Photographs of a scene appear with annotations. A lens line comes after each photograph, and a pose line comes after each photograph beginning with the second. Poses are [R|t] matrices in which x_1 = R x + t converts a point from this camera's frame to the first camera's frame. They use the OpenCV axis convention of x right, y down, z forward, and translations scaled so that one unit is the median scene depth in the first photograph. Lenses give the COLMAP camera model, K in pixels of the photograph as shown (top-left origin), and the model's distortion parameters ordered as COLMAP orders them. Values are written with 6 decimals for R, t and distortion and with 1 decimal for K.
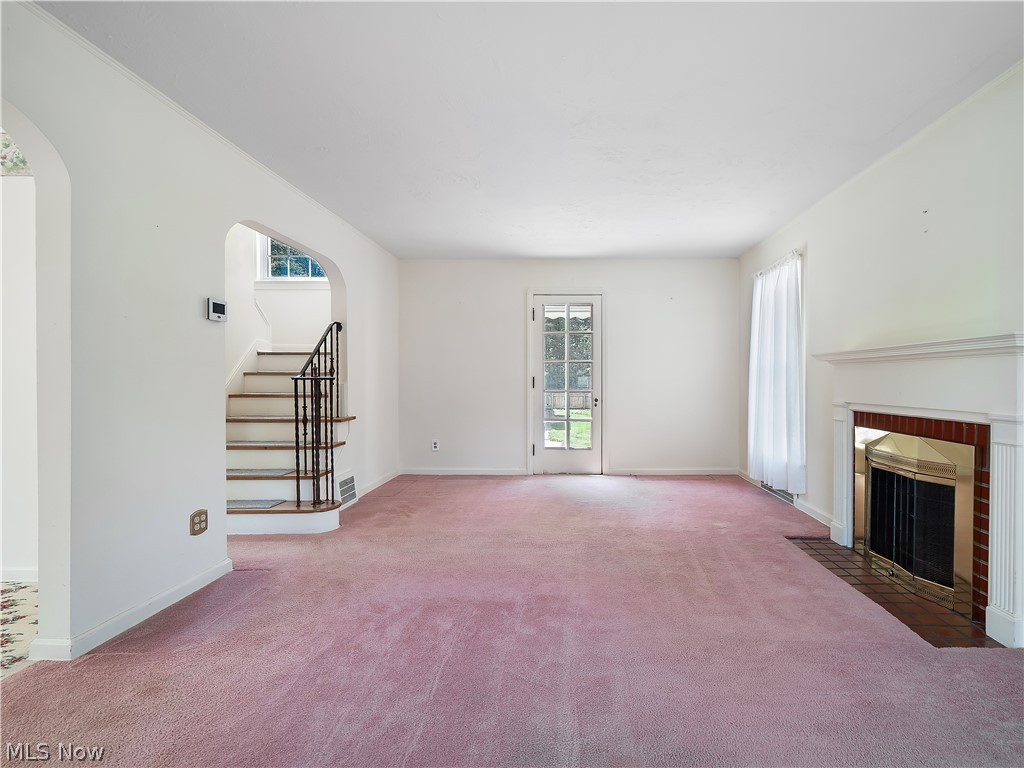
lens RADIAL K [[525.2, 0, 566.9], [0, 525.2, 386.2], [0, 0, 1]] dist [0.020614, -0.016260]
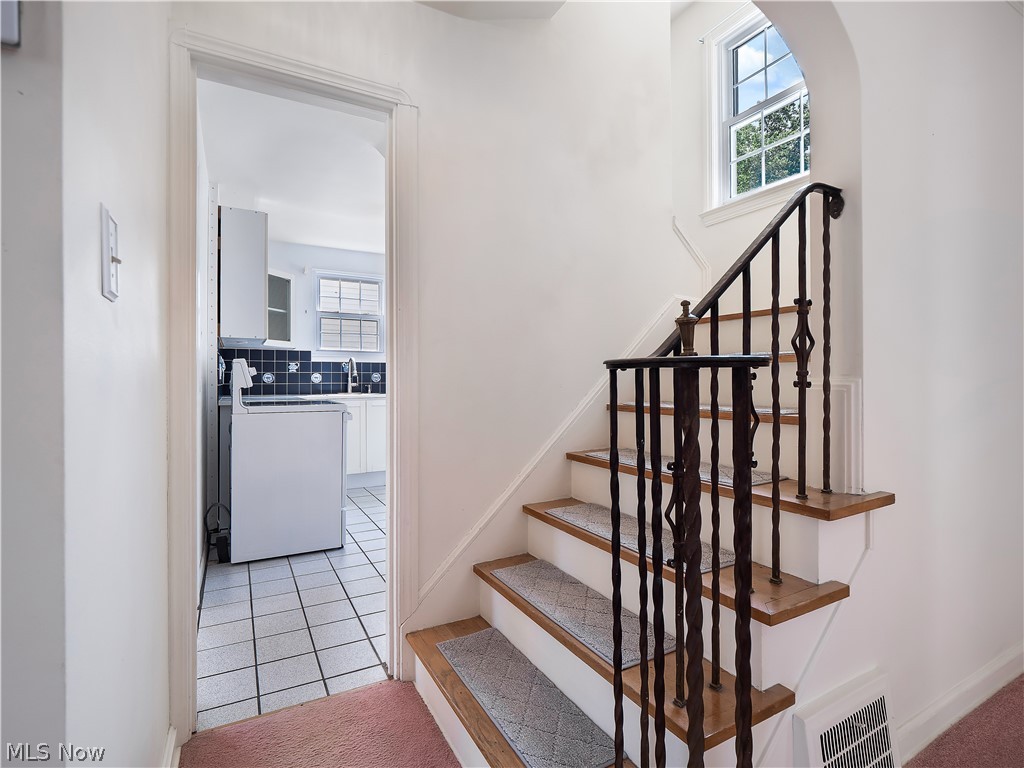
lens RADIAL K [[497.2, 0, 512.8], [0, 497.2, 379.1], [0, 0, 1]] dist [-0.000719, -0.000219]
pose [[0.487707, -0.000911, -0.873007, -0.327906], [-0.011805, 0.999901, -0.007638, -0.003106], [0.872928, 0.014031, 0.487648, 0.847246]]
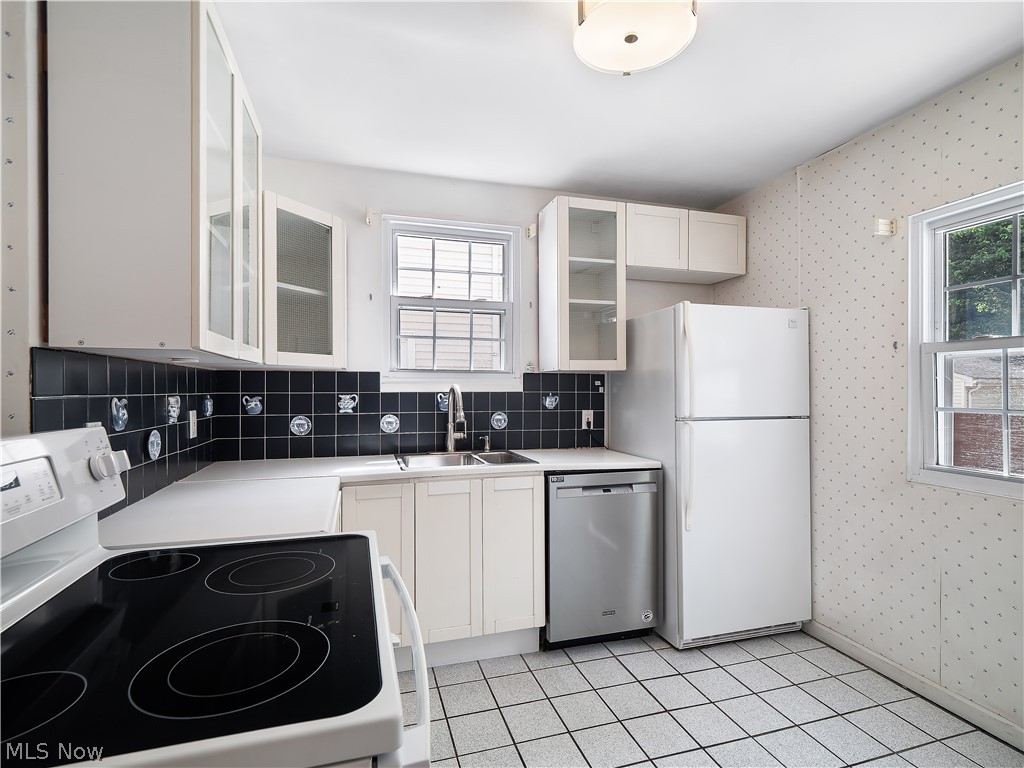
lens RADIAL K [[501.3, 0, 507.2], [0, 501.3, 389.0], [0, 0, 1]] dist [0.000776, 0.000035]
pose [[0.284625, 0.001472, -0.958638, -1.060414], [-0.012317, 0.999922, -0.002121, -0.061606], [0.958560, 0.012411, 0.284621, 1.001537]]
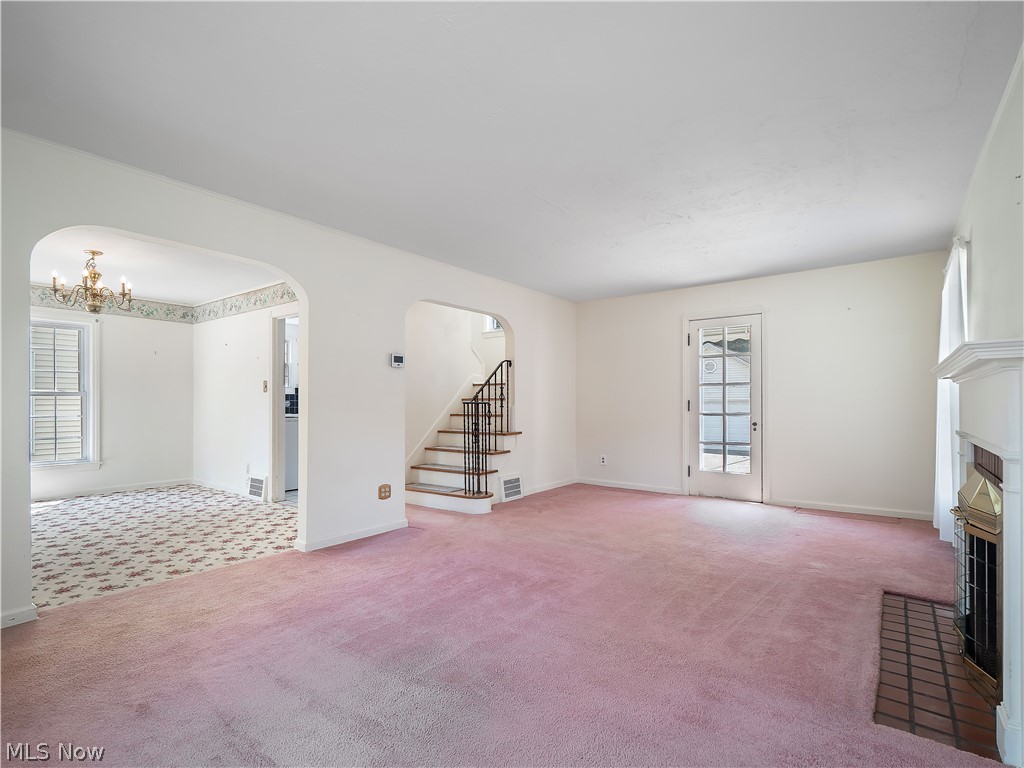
lens RADIAL K [[504.9, 0, 511.7], [0, 504.9, 401.3], [0, 0, 1]] dist [-0.000123, -0.000268]
pose [[0.794141, -0.003768, -0.607722, 0.418747], [-0.004544, 0.999916, -0.012137, -0.002747], [0.607716, 0.012399, 0.794057, -0.000133]]
